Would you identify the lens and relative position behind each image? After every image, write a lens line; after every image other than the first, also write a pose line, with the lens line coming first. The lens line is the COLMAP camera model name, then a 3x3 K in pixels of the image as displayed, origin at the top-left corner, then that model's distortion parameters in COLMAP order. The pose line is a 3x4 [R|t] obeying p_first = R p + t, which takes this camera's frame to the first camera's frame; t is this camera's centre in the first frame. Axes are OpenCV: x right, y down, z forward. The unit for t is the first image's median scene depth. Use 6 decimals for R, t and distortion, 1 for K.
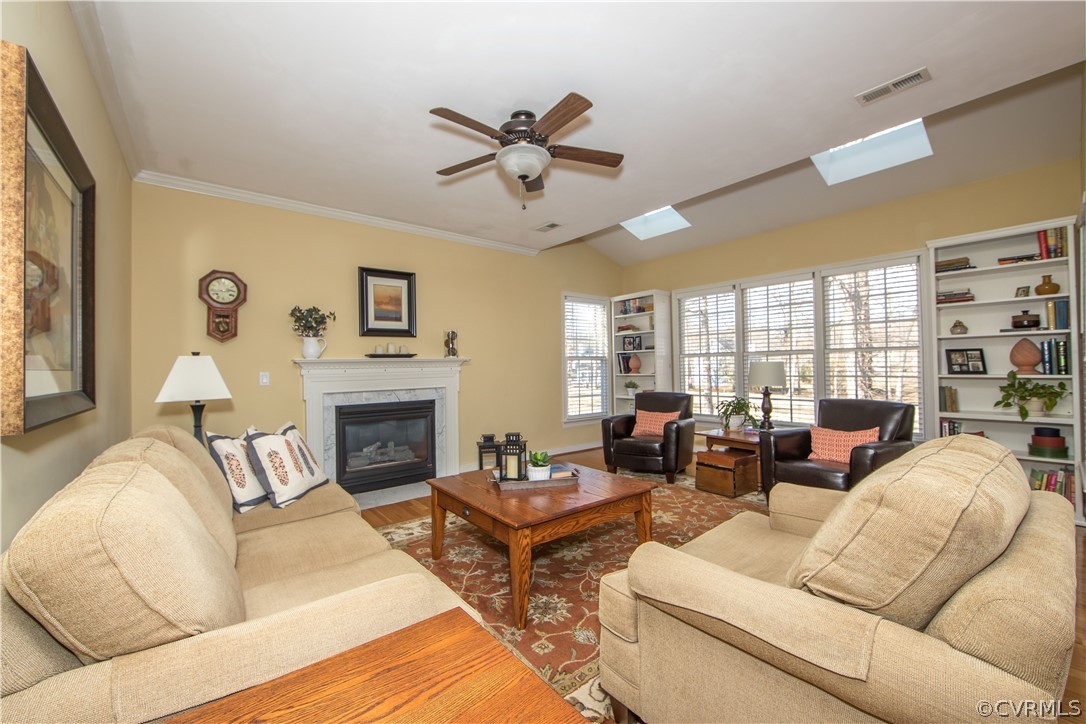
lens RADIAL K [[433.2, 0, 540.2], [0, 433.2, 360.6], [0, 0, 1]] dist [-0.010741, 0.001892]
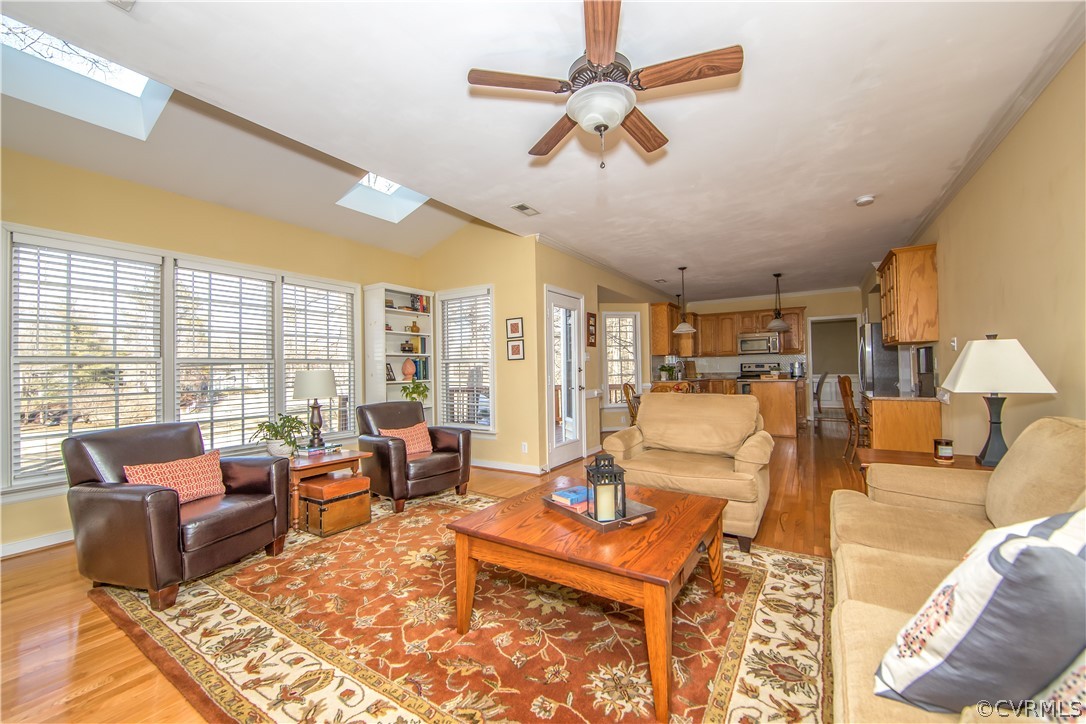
lens RADIAL K [[433.2, 0, 540.1], [0, 433.2, 362.4], [0, 0, 1]] dist [-0.010741, 0.001892]
pose [[-0.331767, 0.038402, 0.942579, -0.466651], [0.010244, 0.999259, -0.037106, 0.024550], [-0.943306, -0.002654, -0.331915, 0.872723]]
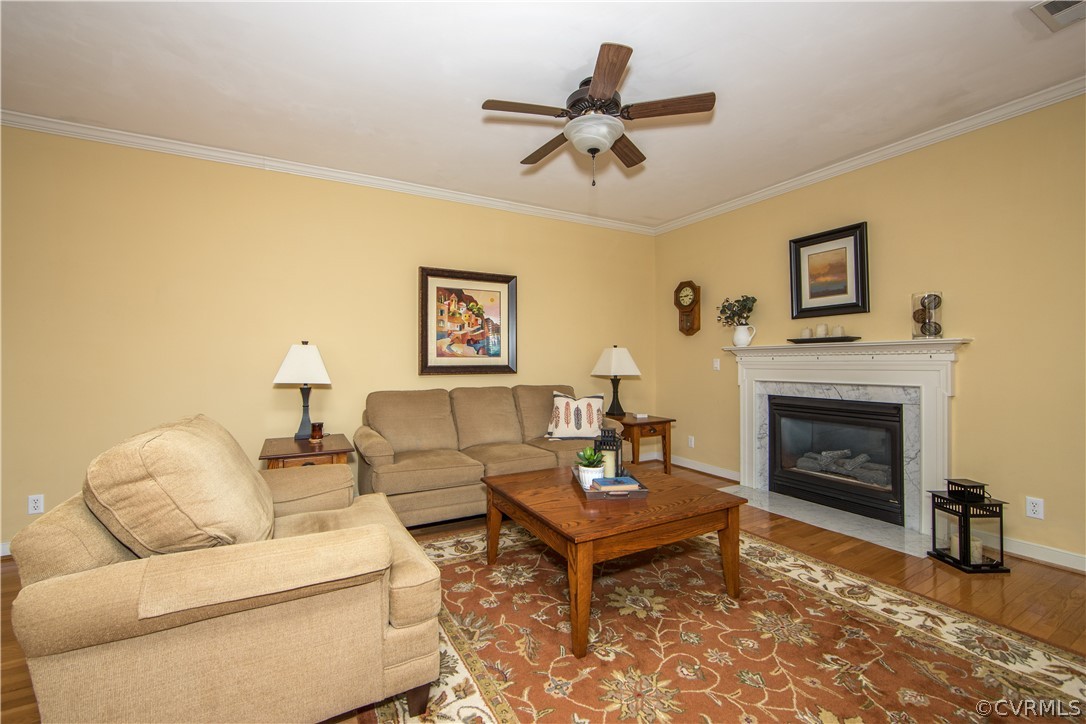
lens RADIAL K [[433.2, 0, 526.1], [0, 433.2, 360.3], [0, 0, 1]] dist [-0.010741, 0.001892]
pose [[-0.174817, 0.019024, -0.984417, 0.568740], [0.021174, 0.999655, 0.015558, 0.002069], [0.984373, -0.018124, -0.175160, 0.644299]]
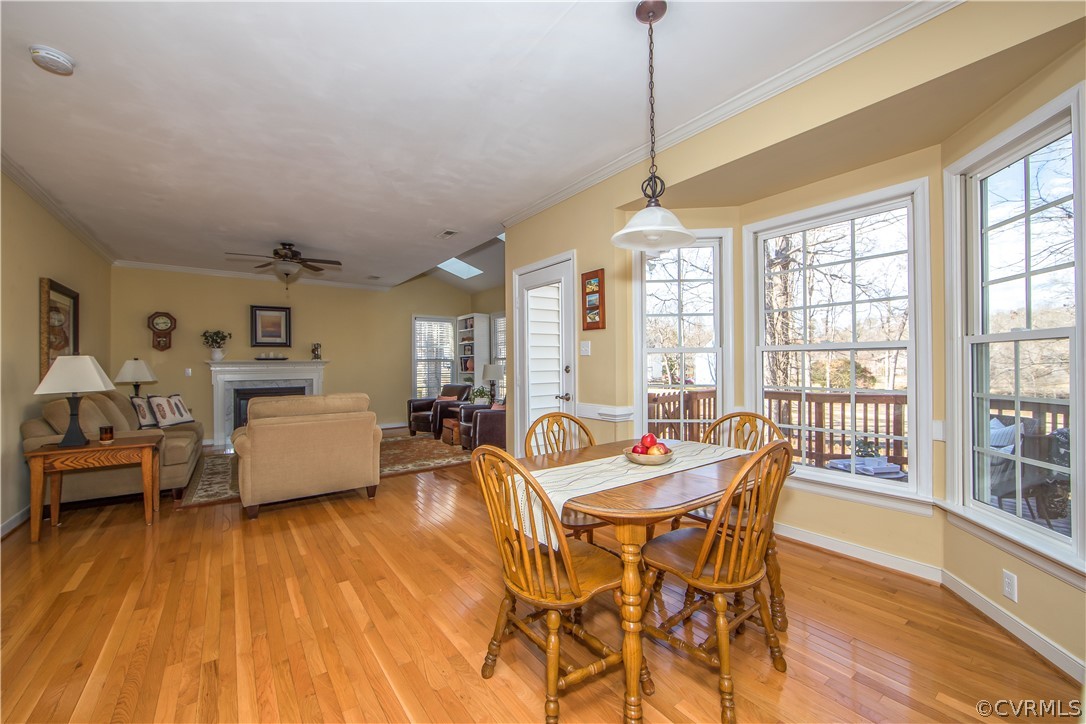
lens RADIAL K [[433.2, 0, 535.8], [0, 433.2, 363.5], [0, 0, 1]] dist [-0.010741, 0.001892]
pose [[0.998539, 0.010485, -0.053010, 0.788078], [-0.009832, 0.999873, 0.012559, -0.026054], [0.053135, -0.012020, 0.998515, -0.610702]]
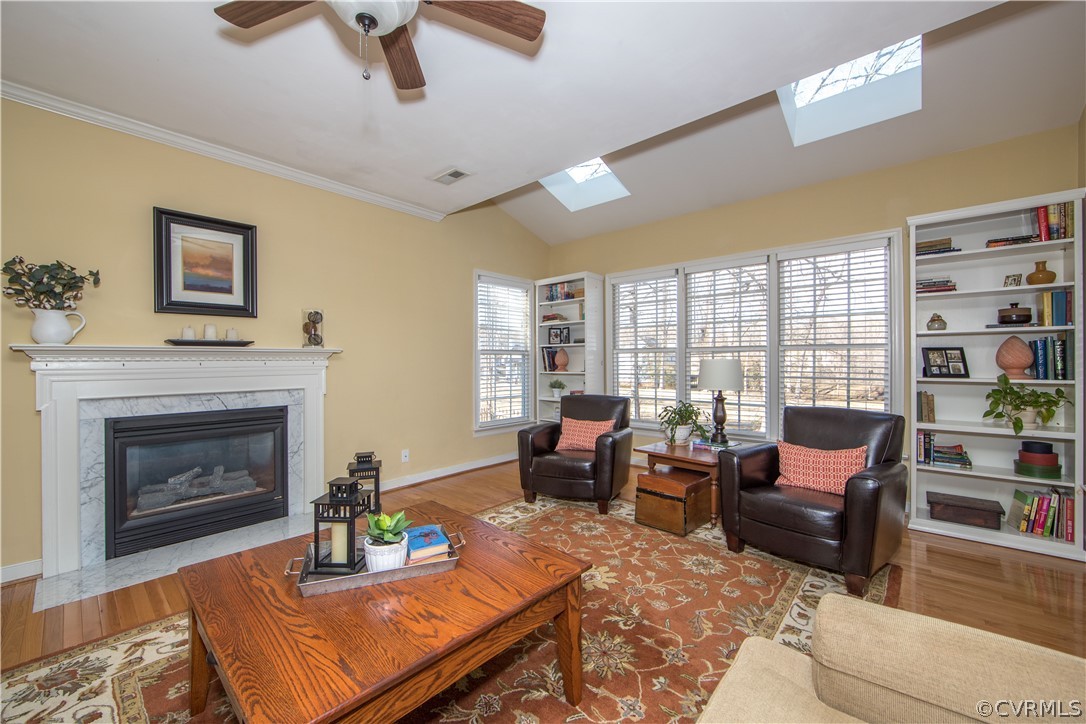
lens RADIAL K [[433.2, 0, 542.2], [0, 433.2, 359.5], [0, 0, 1]] dist [-0.010741, 0.001892]
pose [[0.985985, 0.013762, 0.166266, 0.061683], [-0.015221, 0.999856, 0.007504, 0.001829], [-0.166138, -0.009930, 0.986052, 0.261838]]
